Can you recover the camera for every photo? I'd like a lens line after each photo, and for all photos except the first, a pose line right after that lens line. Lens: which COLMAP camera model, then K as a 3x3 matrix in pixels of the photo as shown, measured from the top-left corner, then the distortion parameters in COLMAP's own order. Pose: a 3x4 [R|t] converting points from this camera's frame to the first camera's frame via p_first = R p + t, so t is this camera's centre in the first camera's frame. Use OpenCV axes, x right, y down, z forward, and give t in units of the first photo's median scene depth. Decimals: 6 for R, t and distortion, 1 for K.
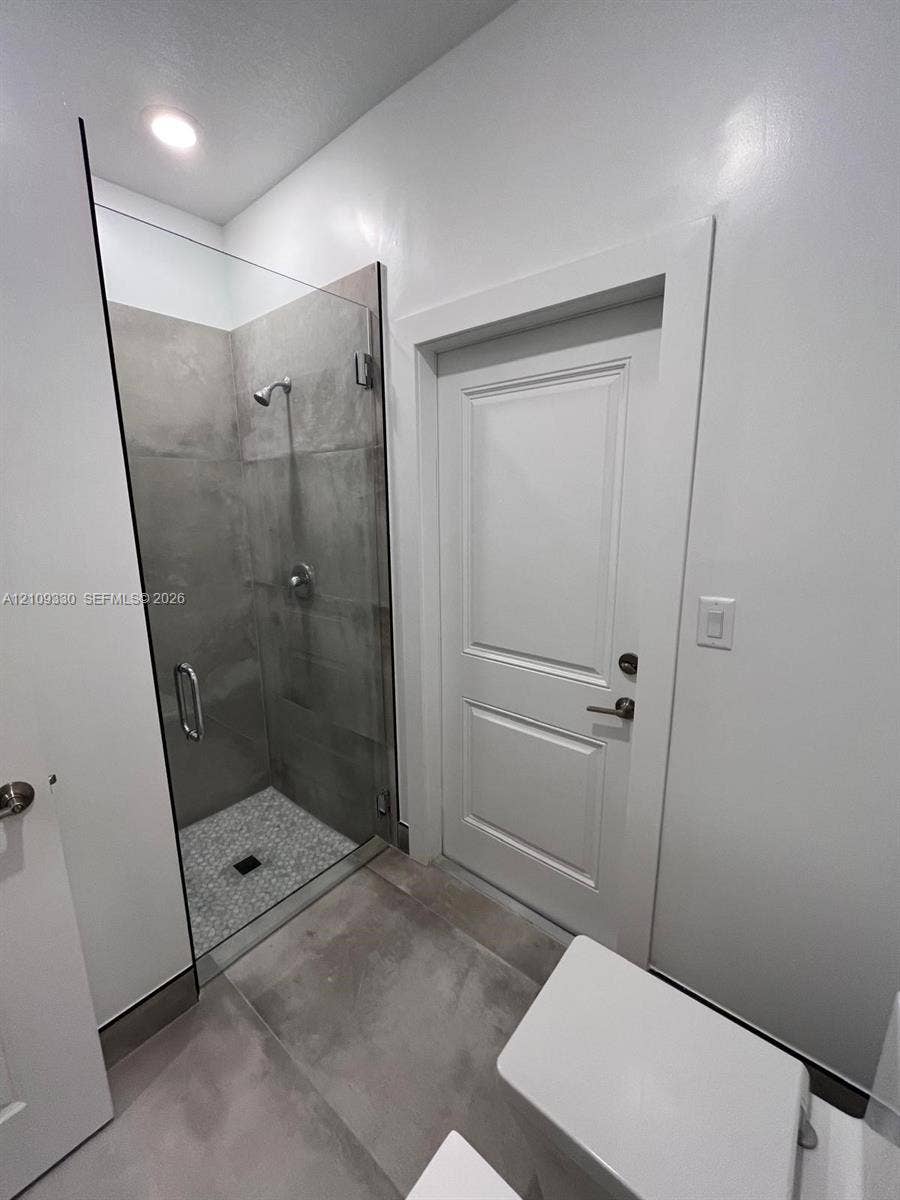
lens RADIAL K [[483.6, 0, 451.6], [0, 483.6, 598.7], [0, 0, 1]] dist [0.000659, -0.000110]
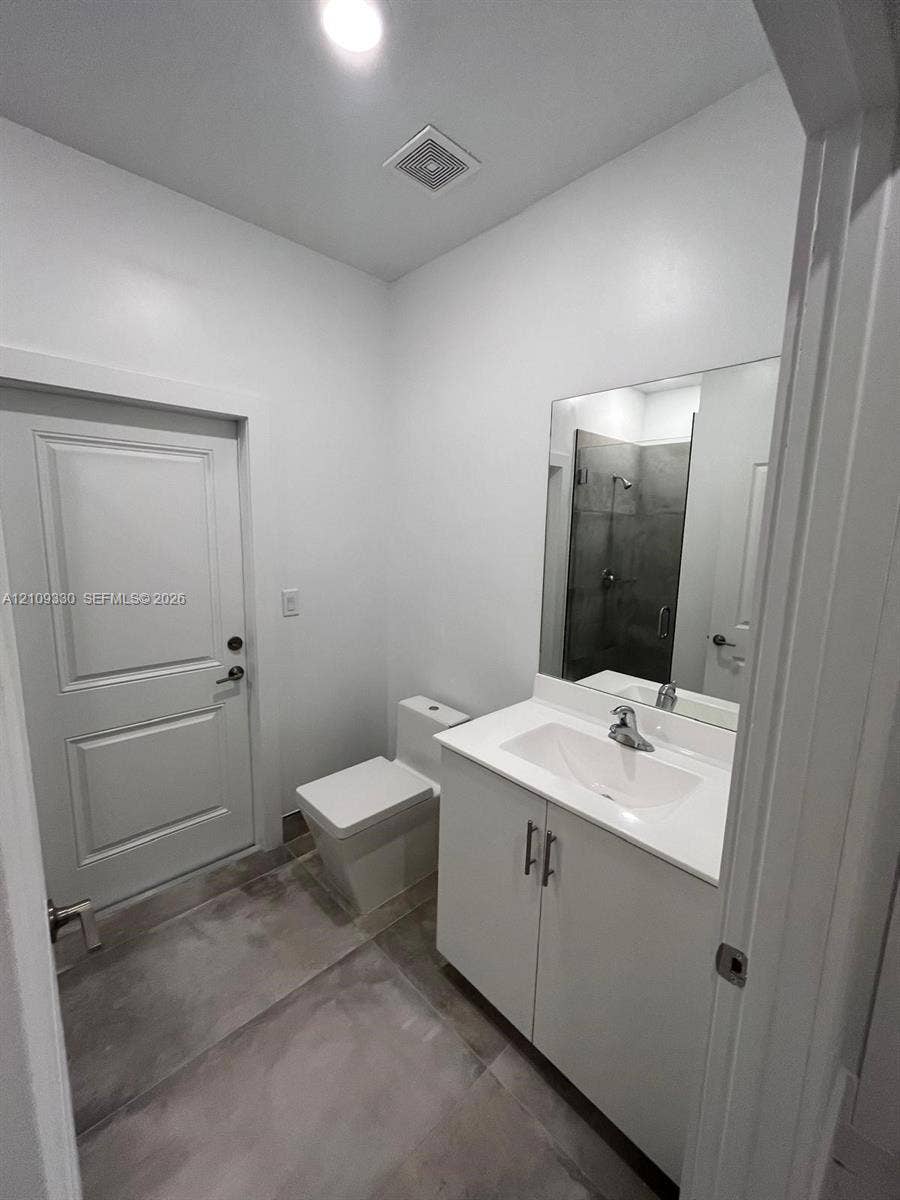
lens RADIAL K [[483.6, 0, 451.6], [0, 483.6, 598.7], [0, 0, 1]] dist [0.000659, -0.000110]
pose [[0.116747, -0.142660, 0.982862, -0.994223], [0.171314, 0.977688, 0.121560, -0.070173], [-0.978275, 0.154186, 0.138582, 0.082633]]
